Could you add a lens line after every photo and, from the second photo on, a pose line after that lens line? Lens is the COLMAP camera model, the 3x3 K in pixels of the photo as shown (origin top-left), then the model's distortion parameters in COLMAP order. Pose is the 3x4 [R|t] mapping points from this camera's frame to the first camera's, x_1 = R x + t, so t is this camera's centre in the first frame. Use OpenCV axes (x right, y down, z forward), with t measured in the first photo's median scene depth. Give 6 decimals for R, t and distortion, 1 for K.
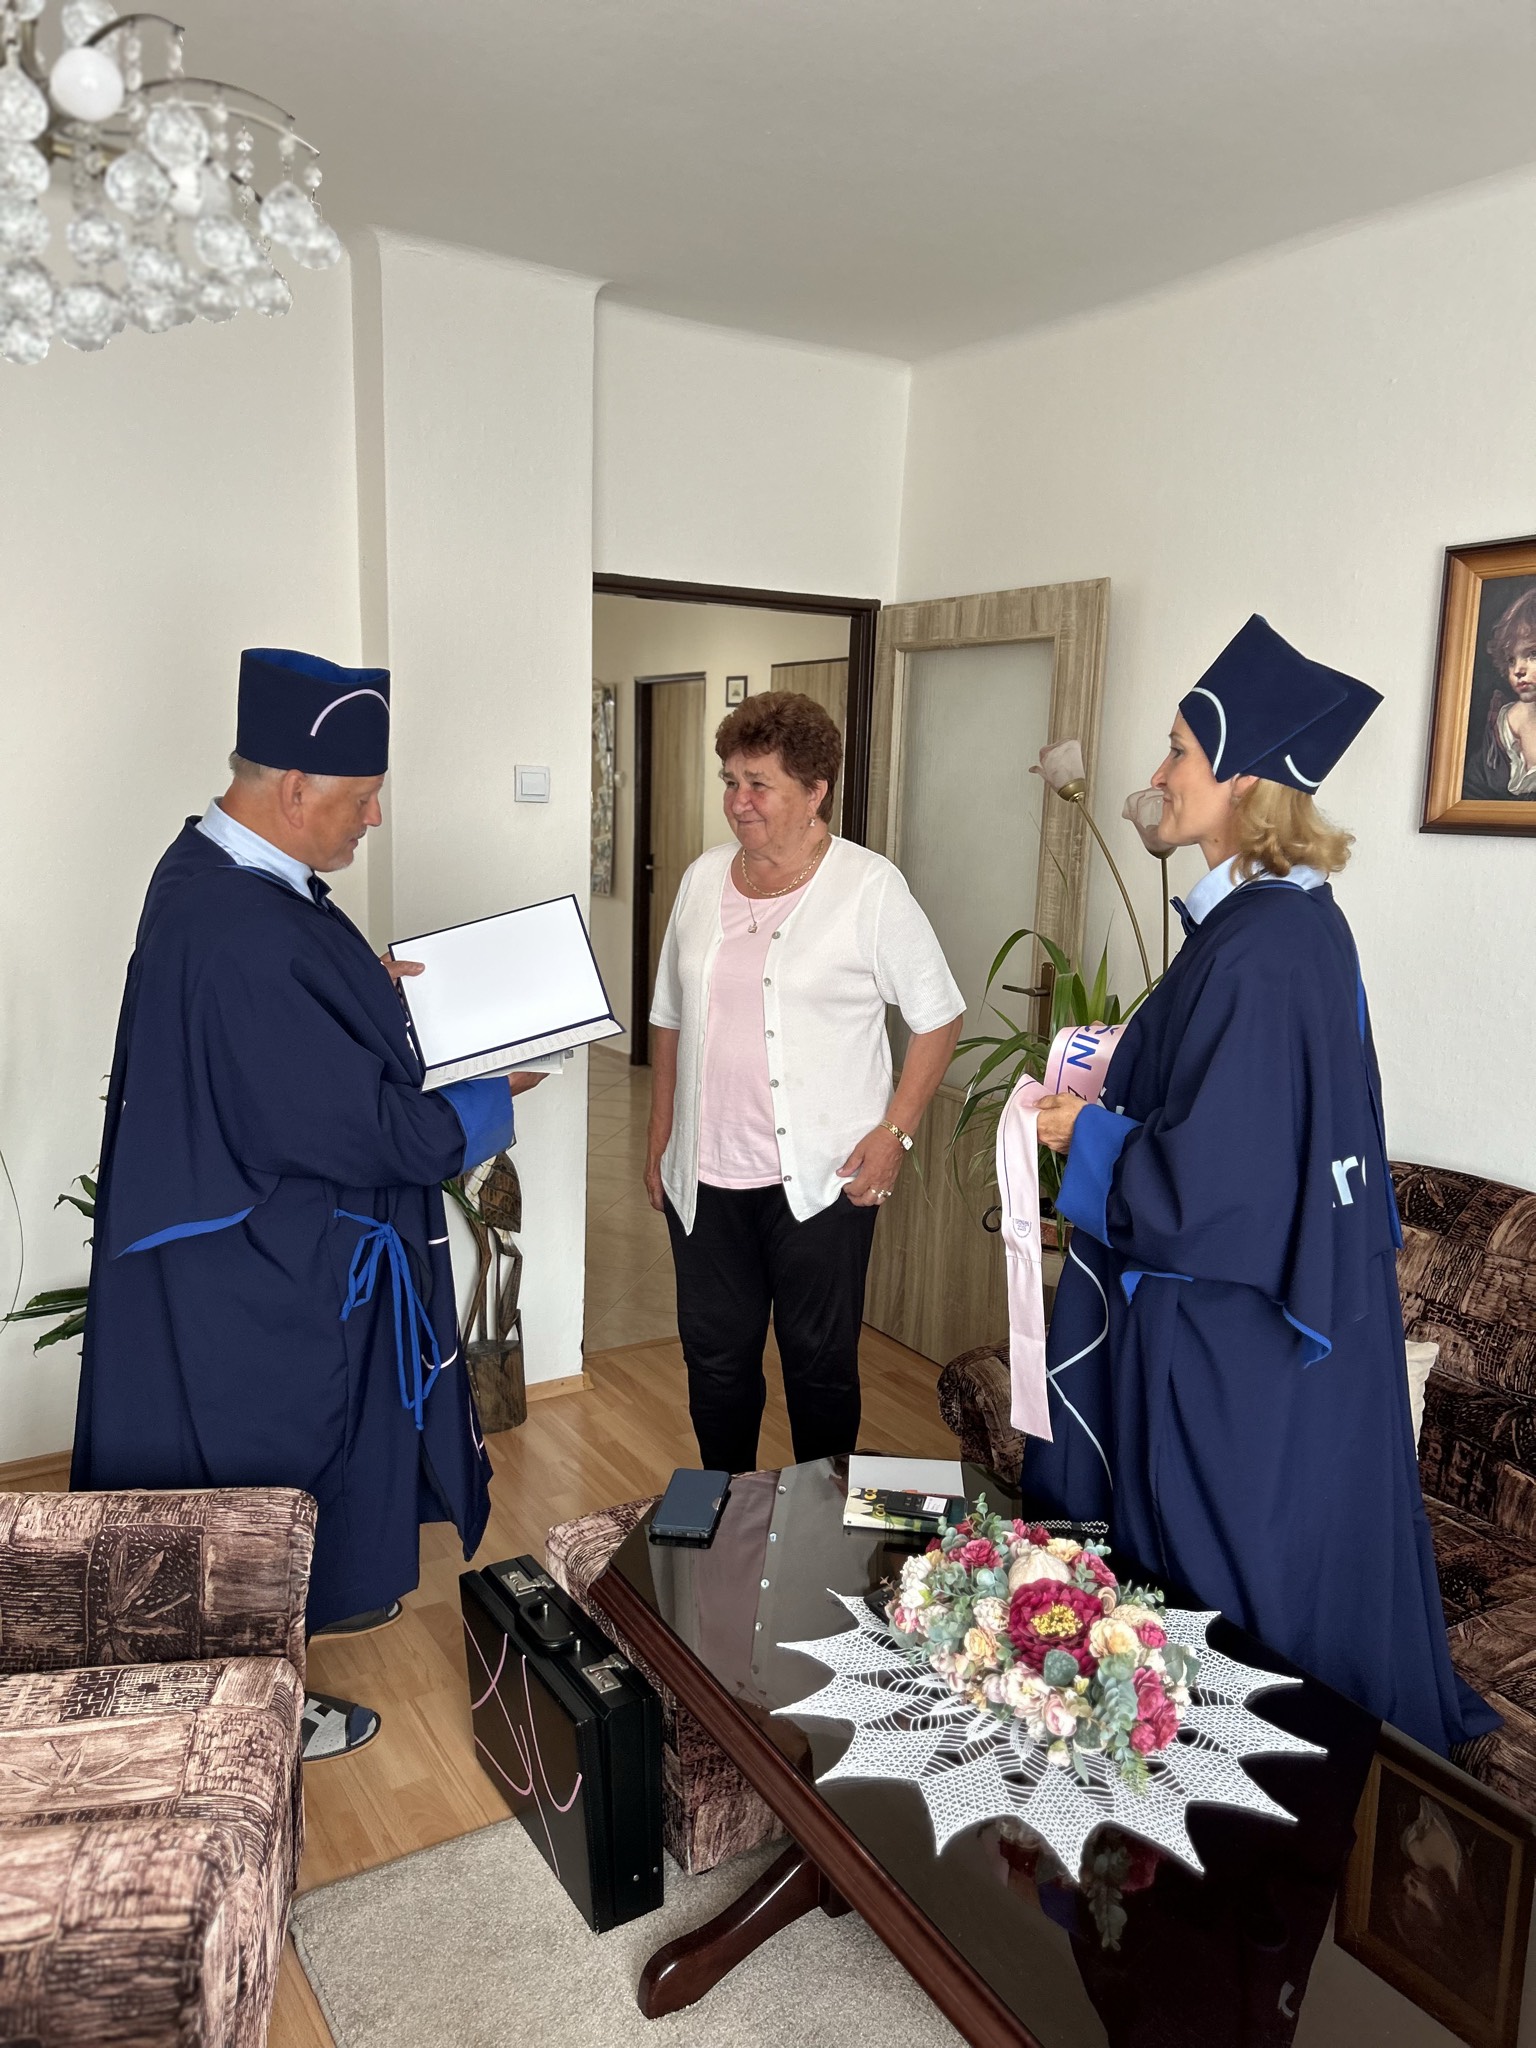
lens RADIAL K [[1537.4, 0, 792.0], [0, 1537.4, 1022.0], [0, 0, 1]] dist [0.032034, -0.040325]
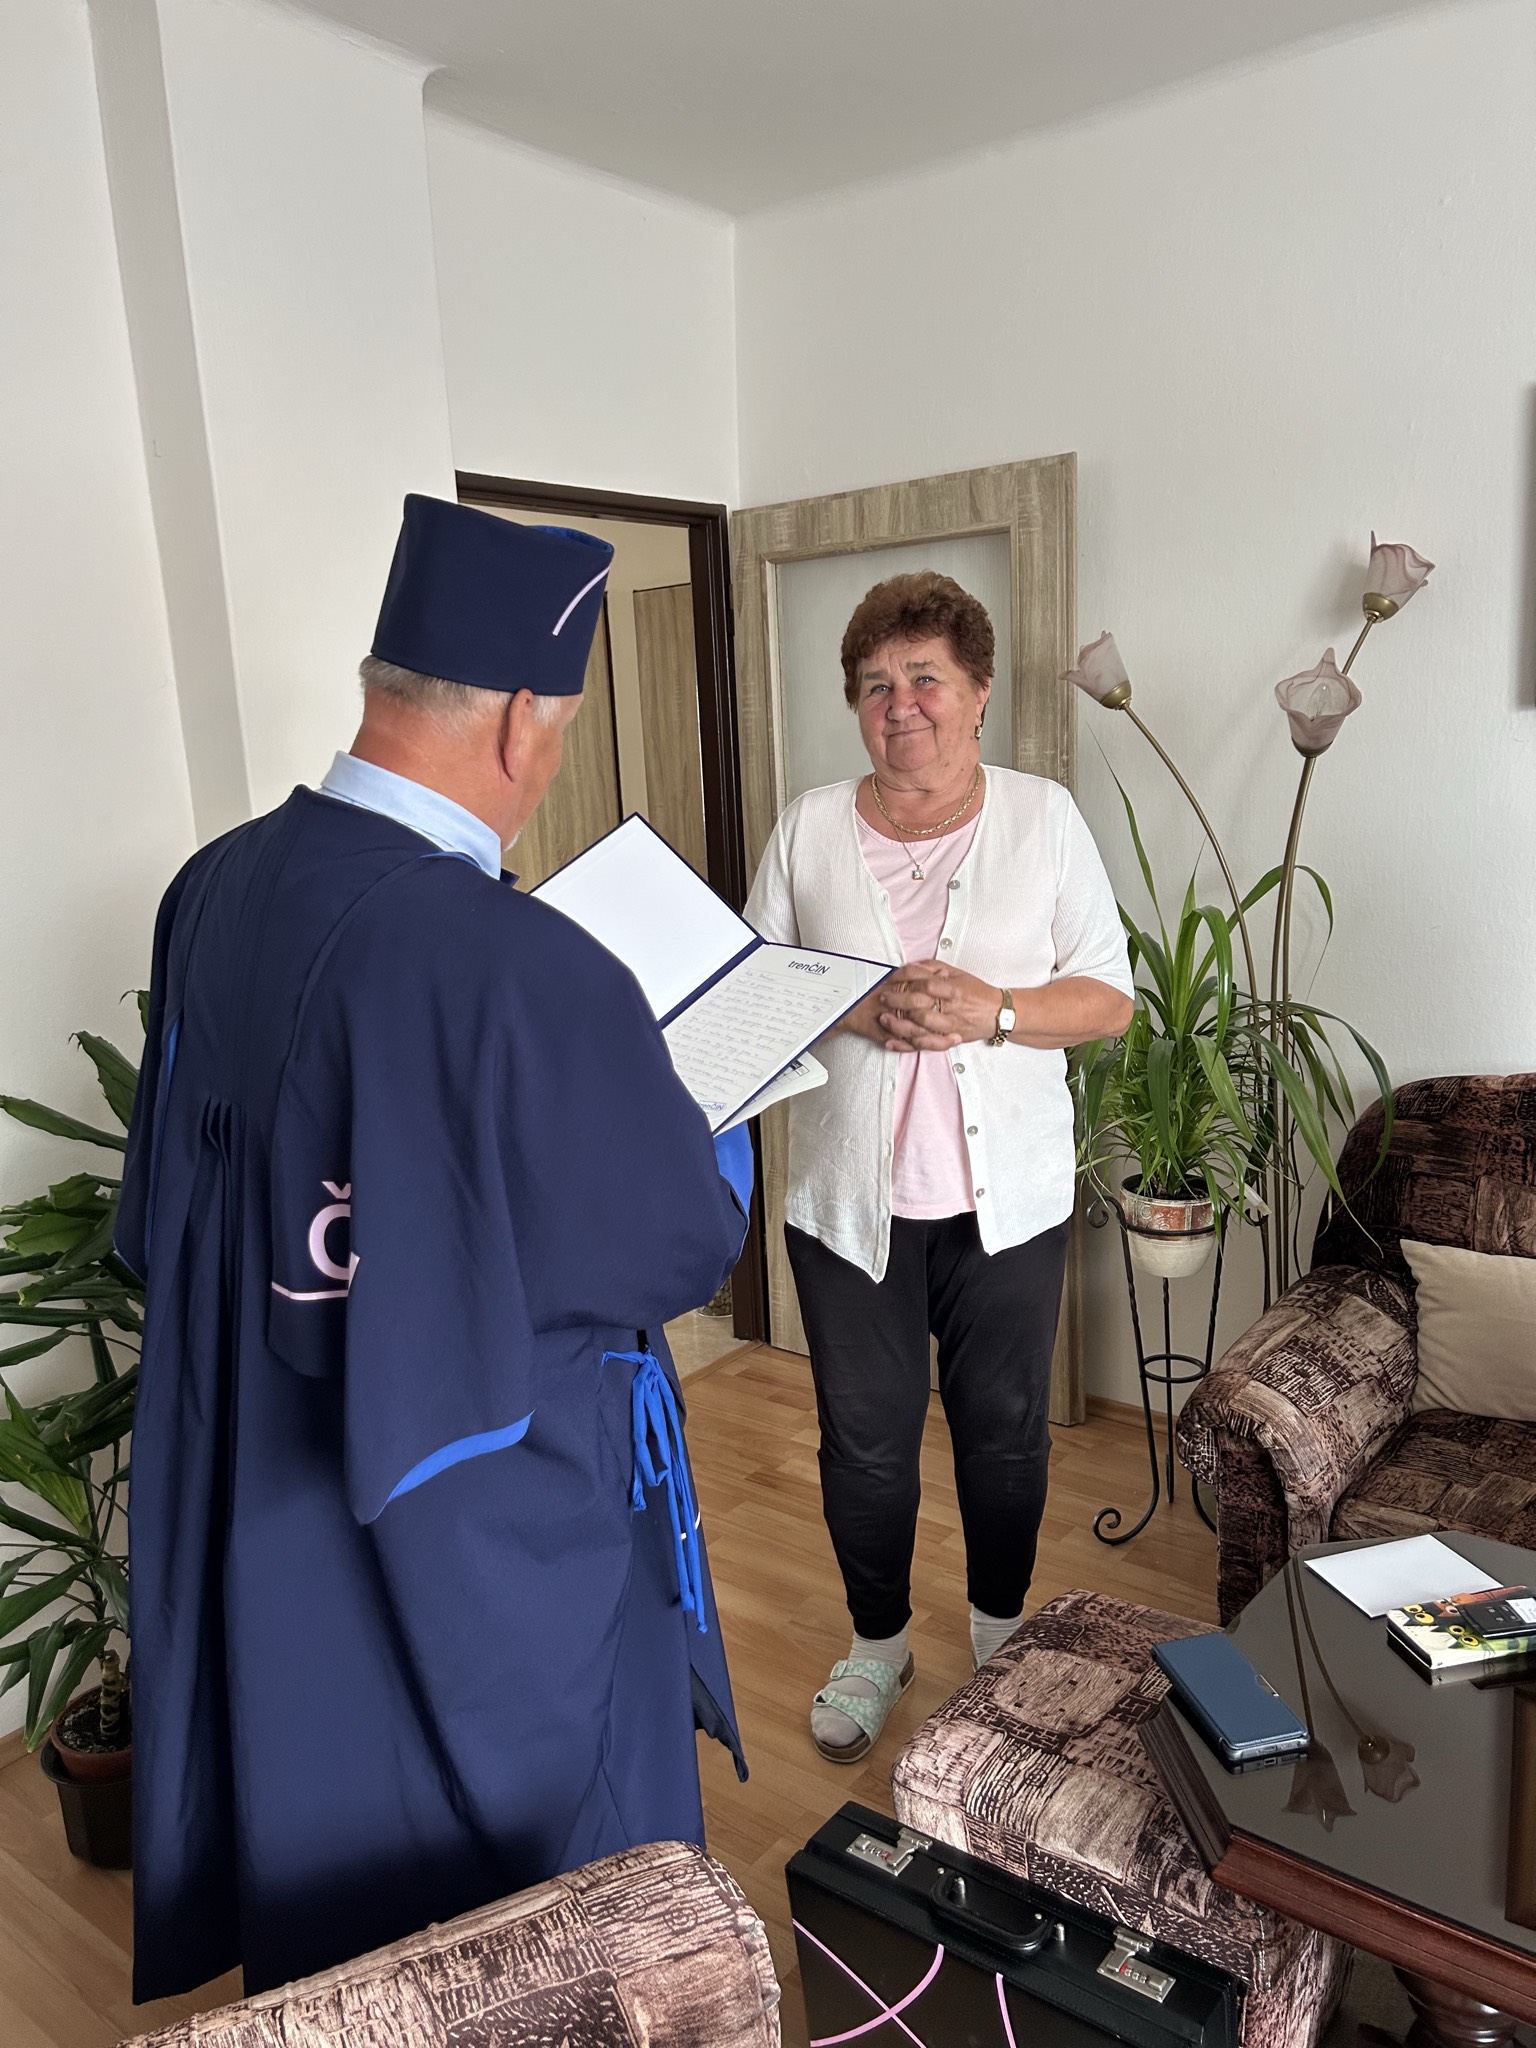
lens RADIAL K [[1537.4, 0, 792.0], [0, 1537.4, 1022.0], [0, 0, 1]] dist [0.032034, -0.040325]
pose [[0.938407, -0.136191, 0.317559, -0.419445], [0.131921, 0.990641, 0.035017, -0.039298], [-0.319356, 0.009033, 0.947592, 0.385279]]
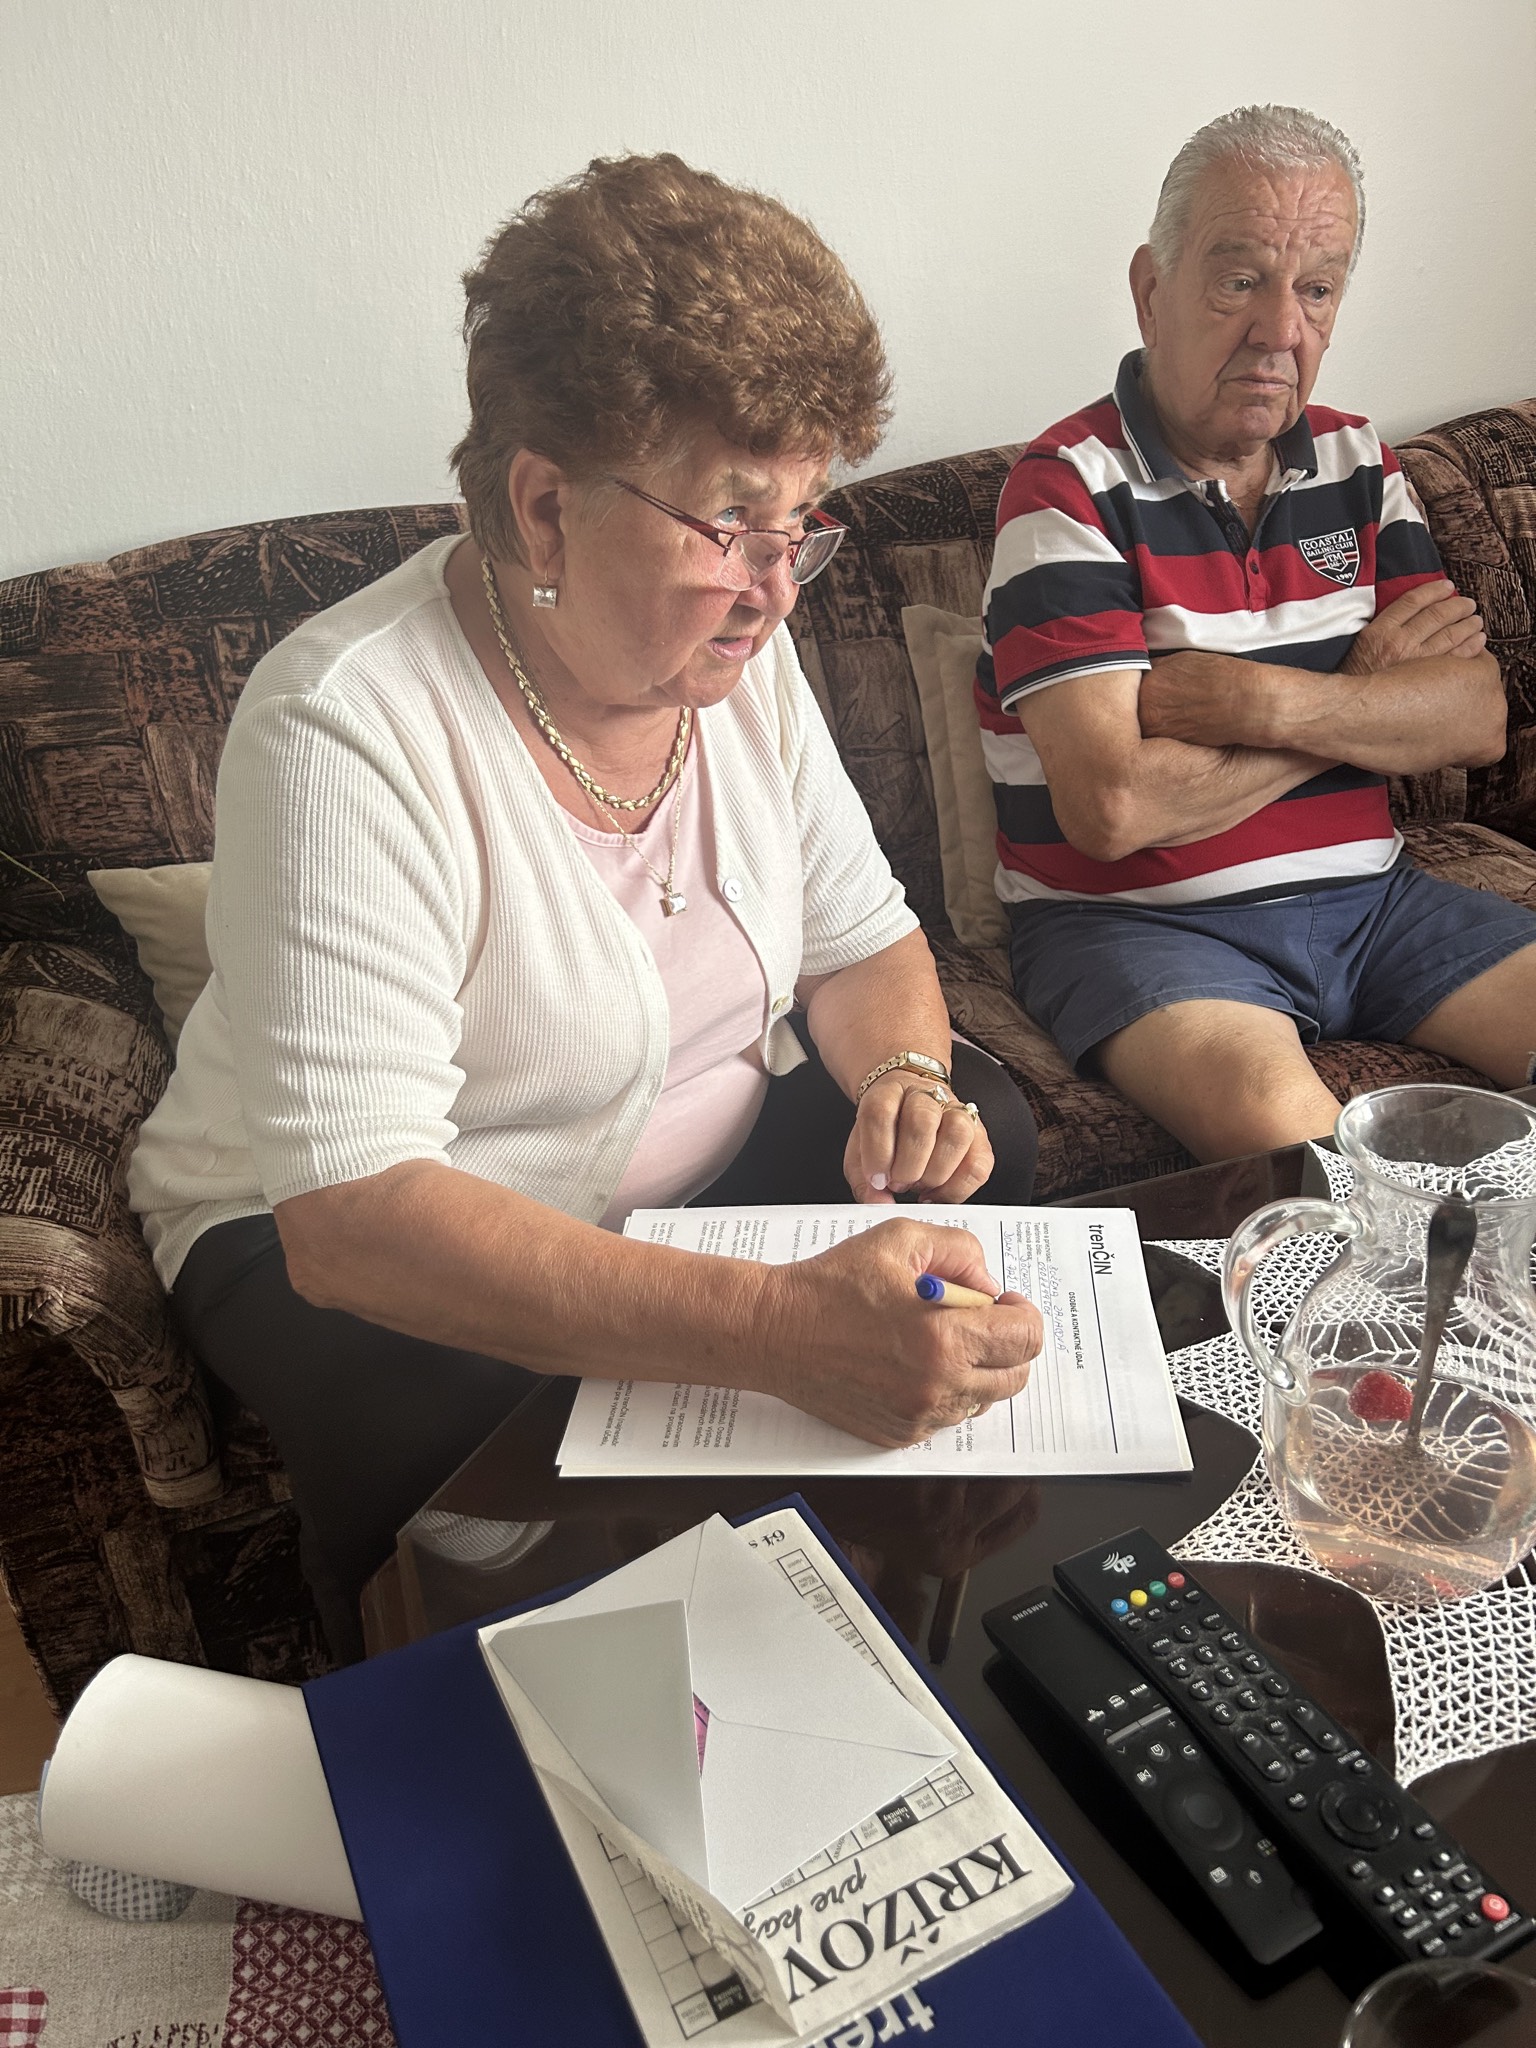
lens RADIAL K [[1537.4, 0, 792.0], [0, 1537.4, 1022.0], [0, 0, 1]] dist [0.032034, -0.040325]
pose [[0.188200, -0.458444, 0.868567, -0.170431], [0.220787, 0.881483, 0.417422, 0.080780], [-0.956992, 0.113209, 0.267114, 0.892821]]
